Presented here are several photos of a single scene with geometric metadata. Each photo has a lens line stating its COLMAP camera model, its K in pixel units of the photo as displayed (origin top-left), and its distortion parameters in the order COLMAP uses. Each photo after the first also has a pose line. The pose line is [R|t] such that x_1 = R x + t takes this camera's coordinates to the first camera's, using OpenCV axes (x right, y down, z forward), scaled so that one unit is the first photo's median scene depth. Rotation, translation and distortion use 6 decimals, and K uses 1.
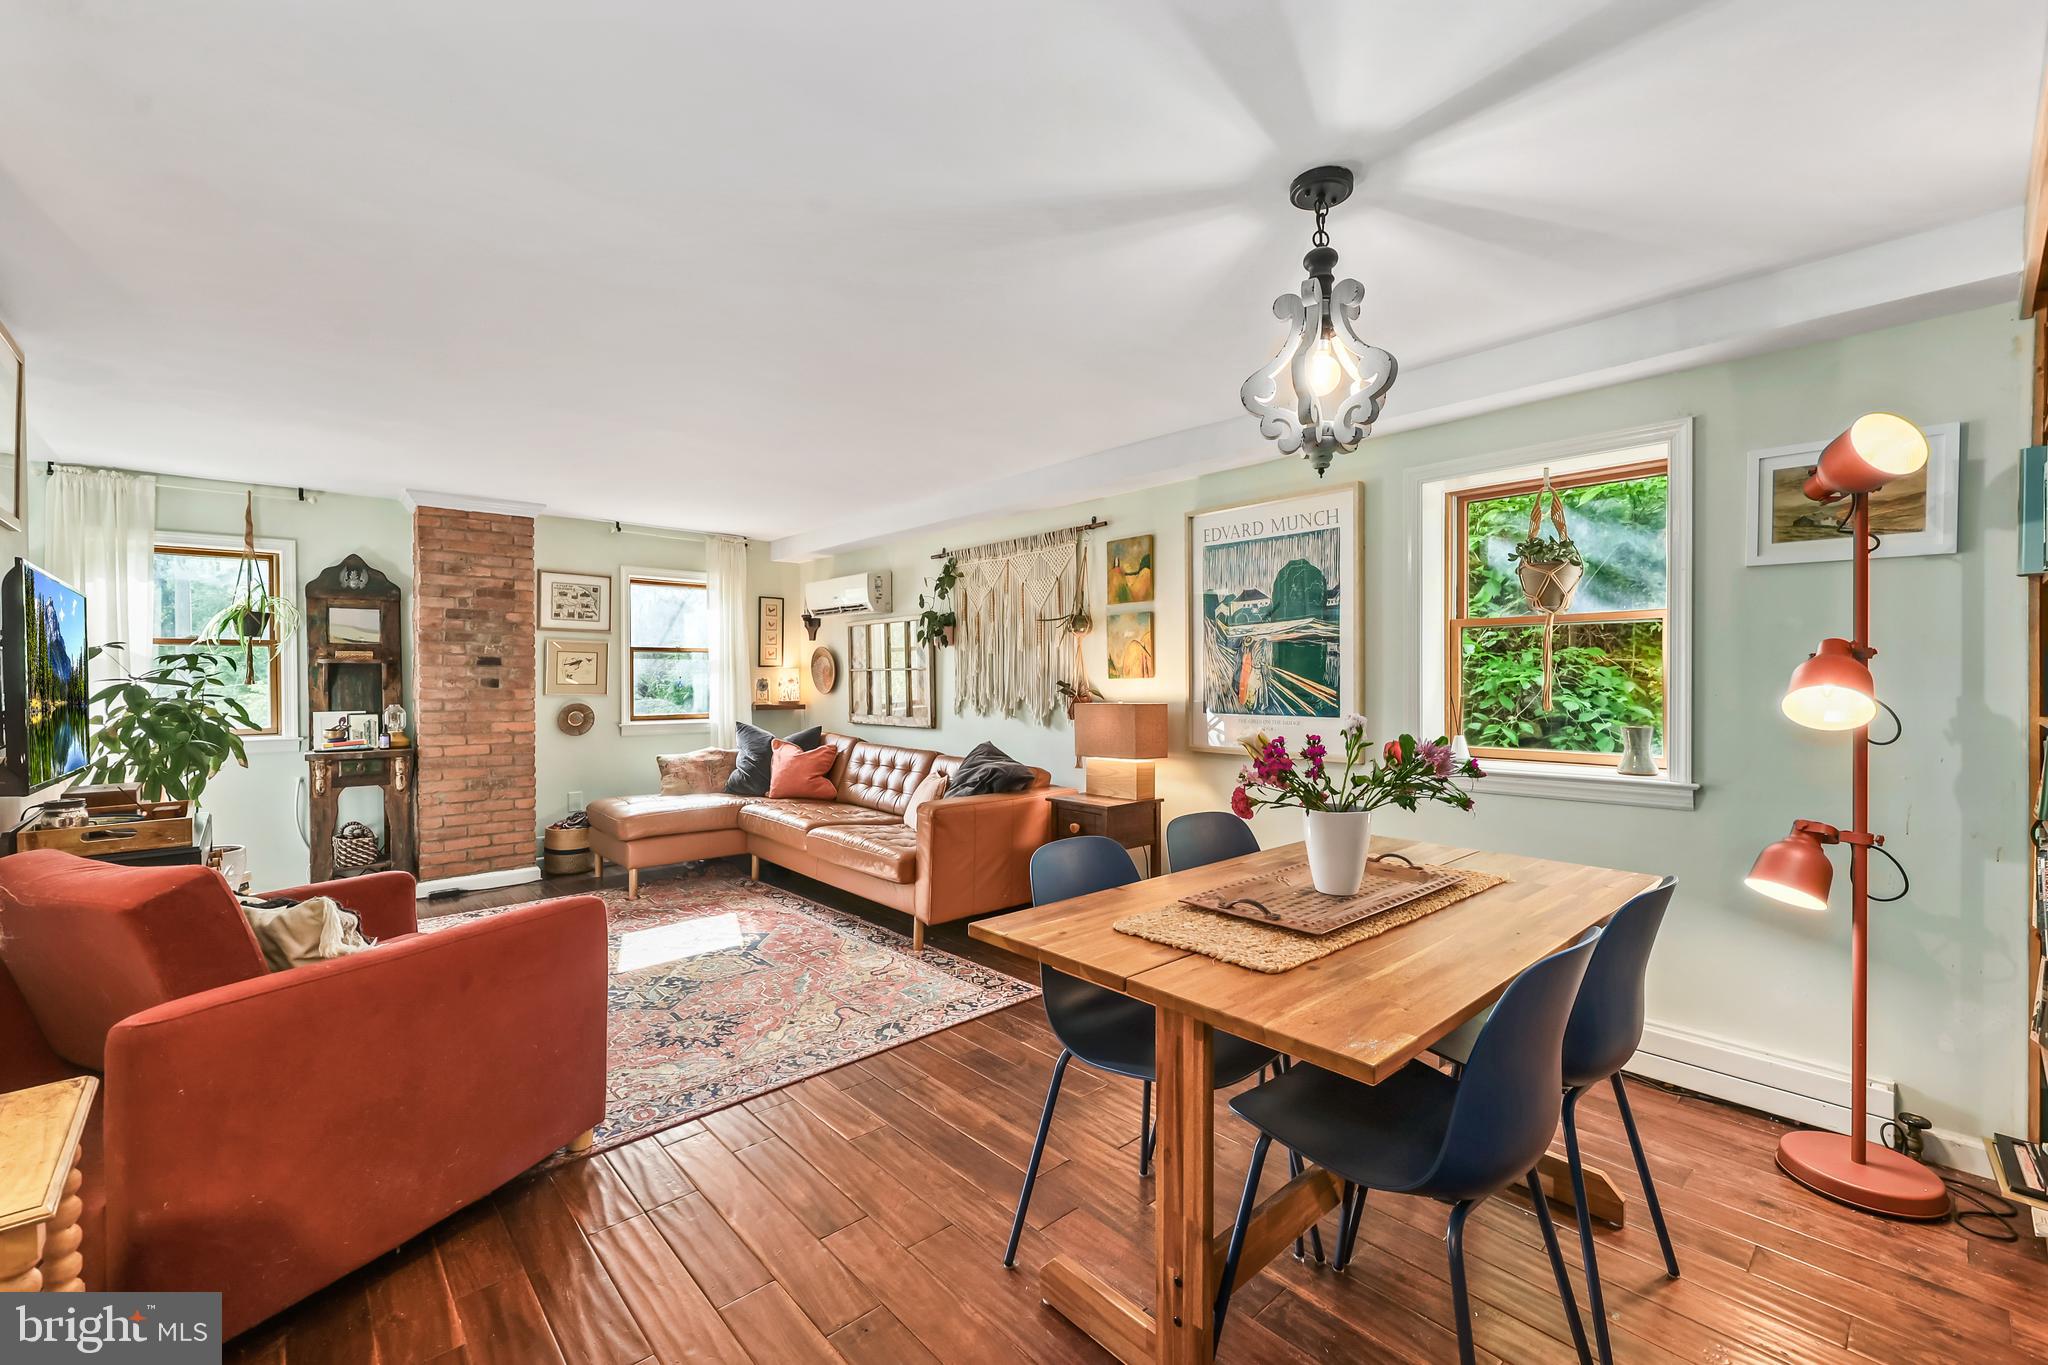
lens RADIAL K [[851.7, 0, 1020.4], [0, 851.7, 680.9], [0, 0, 1]] dist [0.000972, 0.000455]
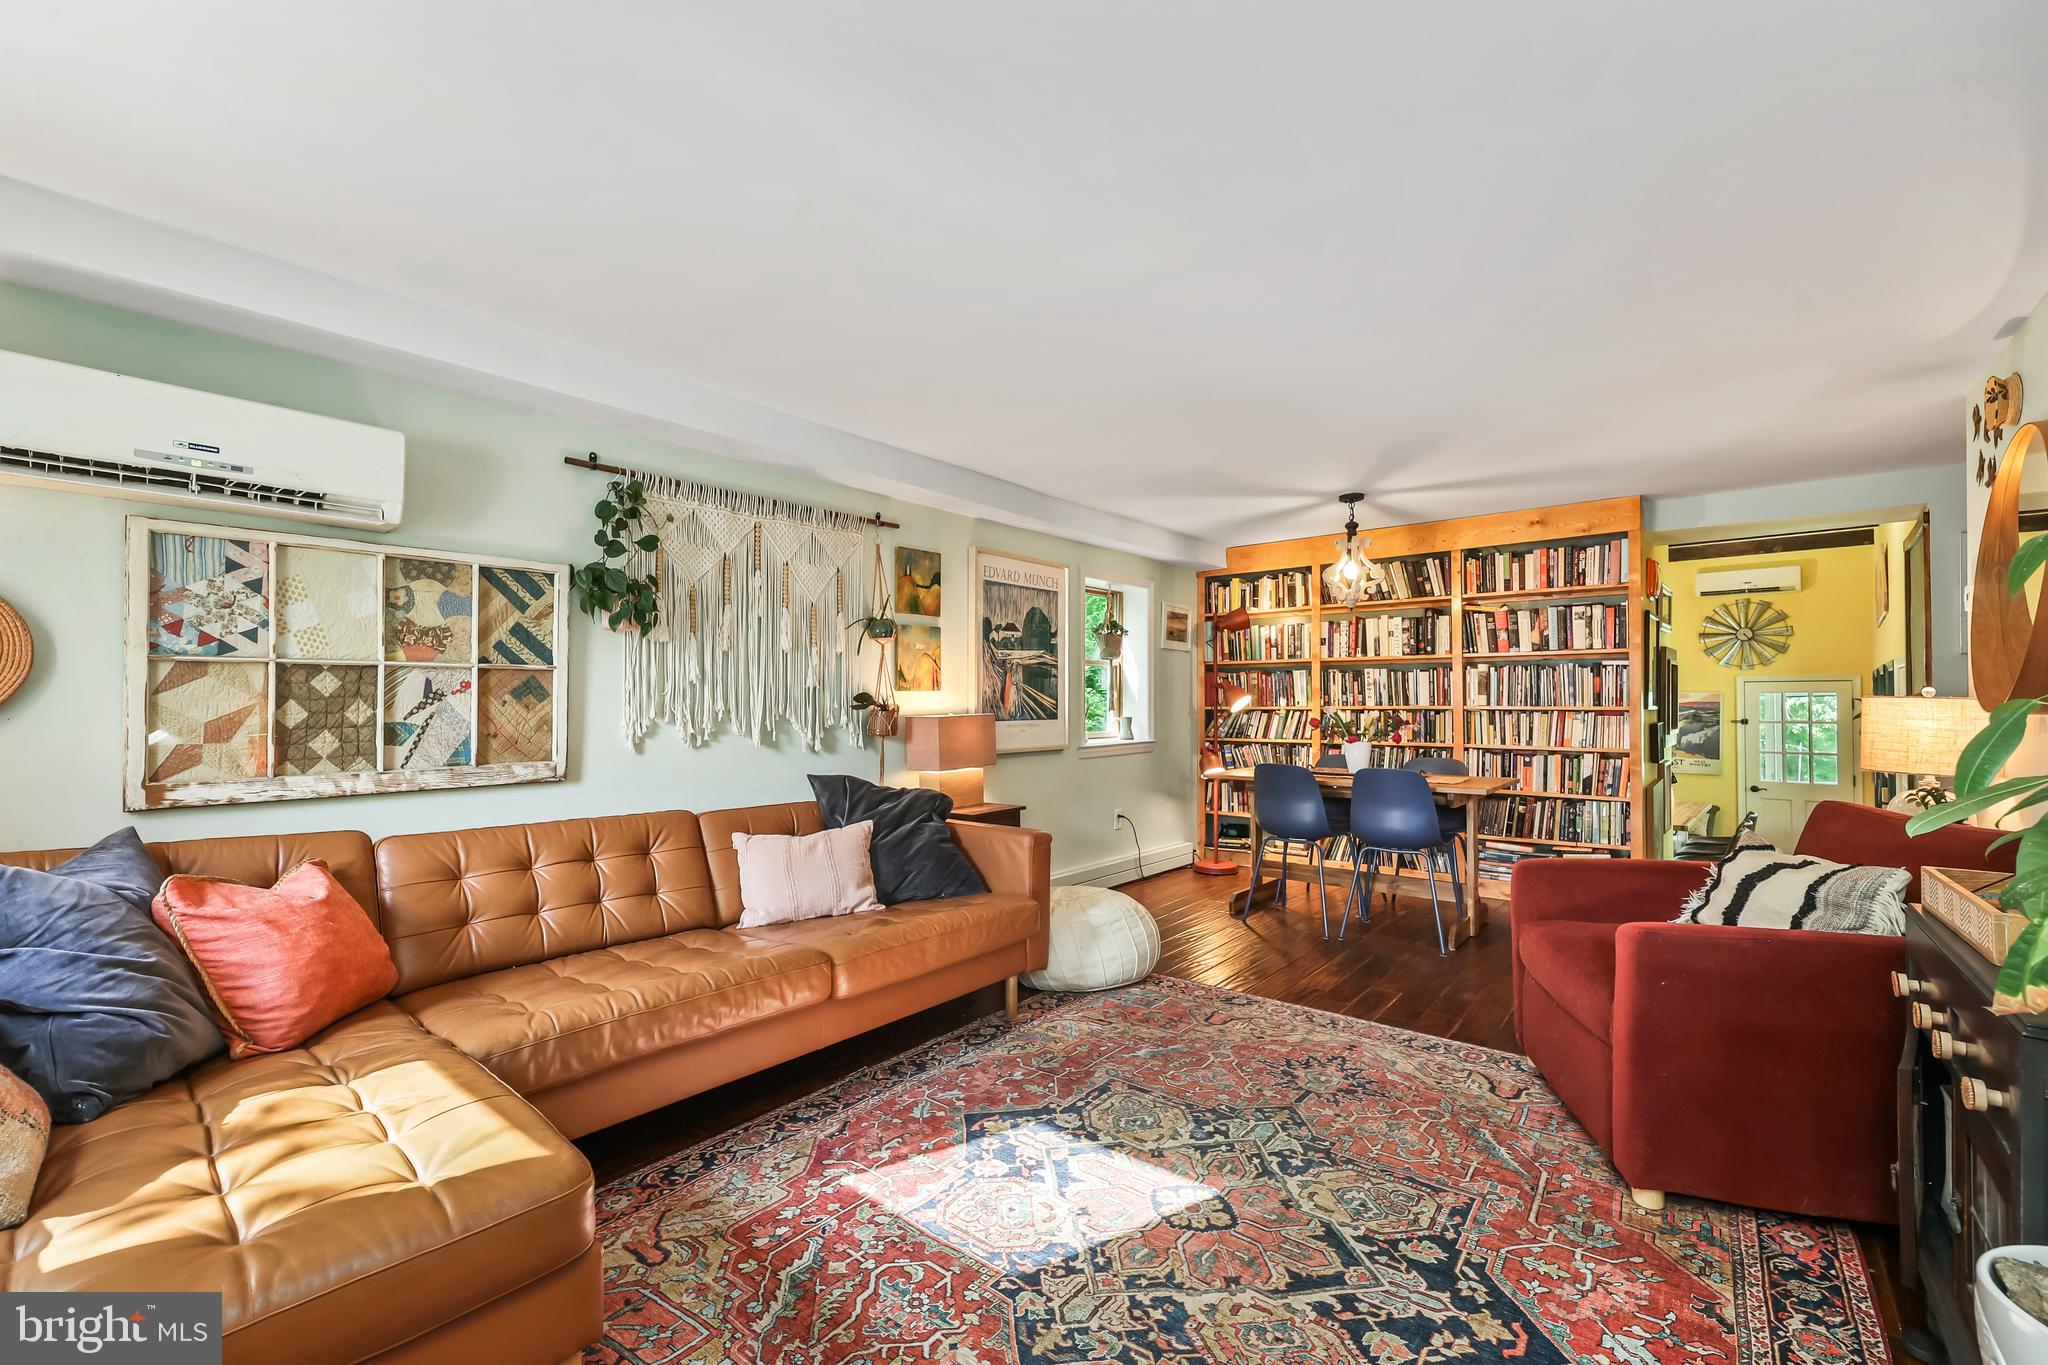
lens RADIAL K [[851.7, 0, 1032.2], [0, 851.7, 690.9], [0, 0, 1]] dist [0.000972, 0.000455]
pose [[-0.155321, 0.015068, 0.987749, -0.967832], [0.004330, 0.999884, -0.014572, 0.013198], [-0.987855, 0.002014, -0.155368, 1.138006]]
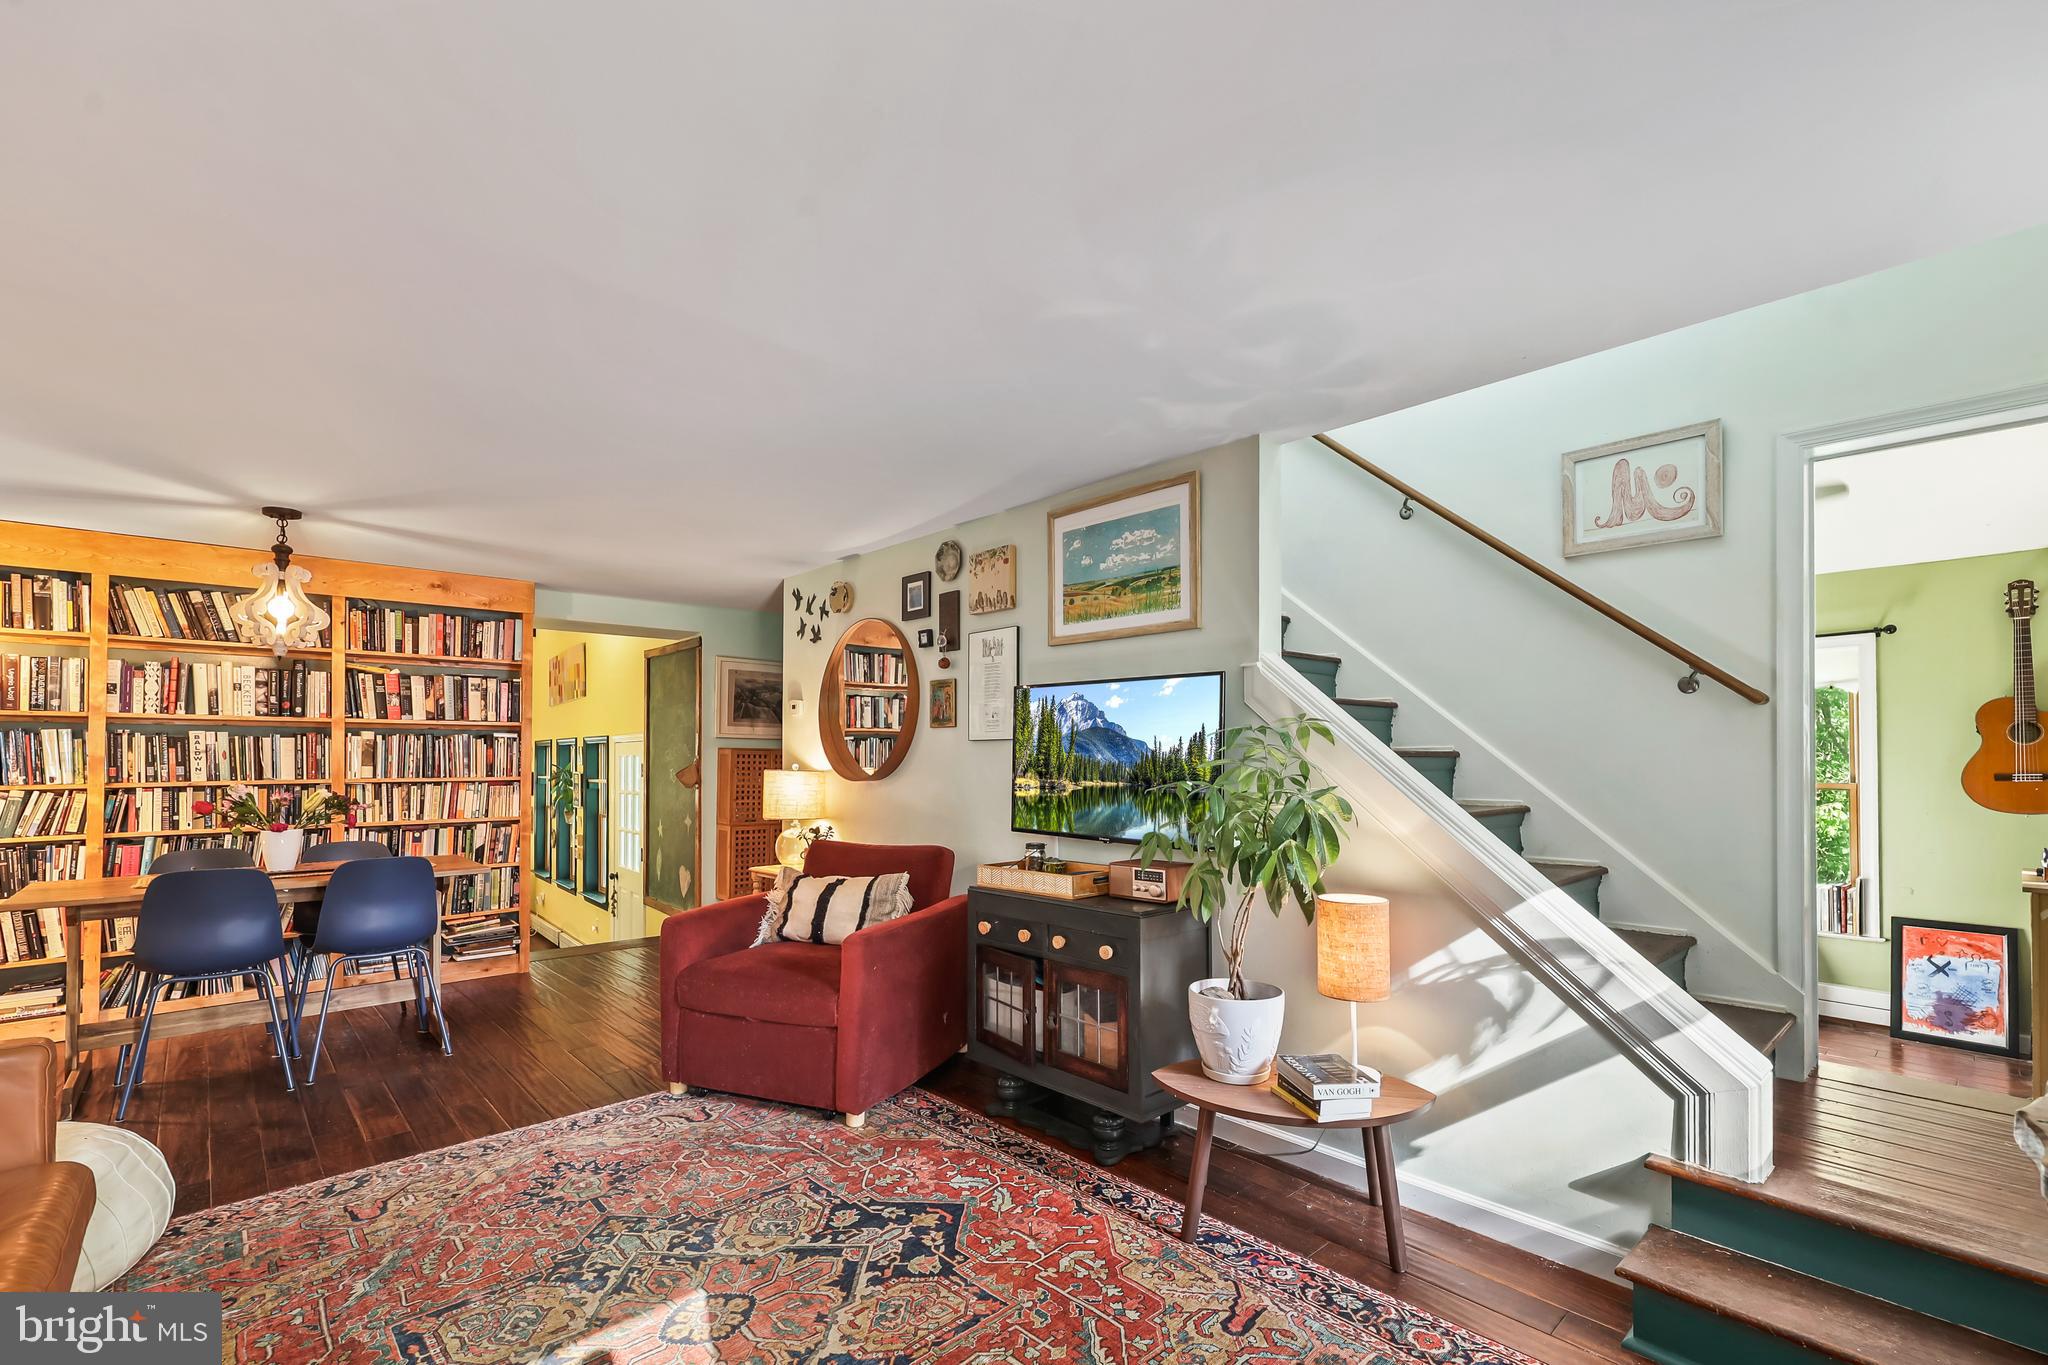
lens RADIAL K [[891.3, 0, 1023.6], [0, 891.3, 754.7], [0, 0, 1]] dist [0.004444, 0.000933]
pose [[-0.999908, 0.004102, -0.012918, -0.642068], [0.004096, 0.999992, 0.000451, -0.010195], [0.012920, 0.000398, -0.999916, 1.492581]]
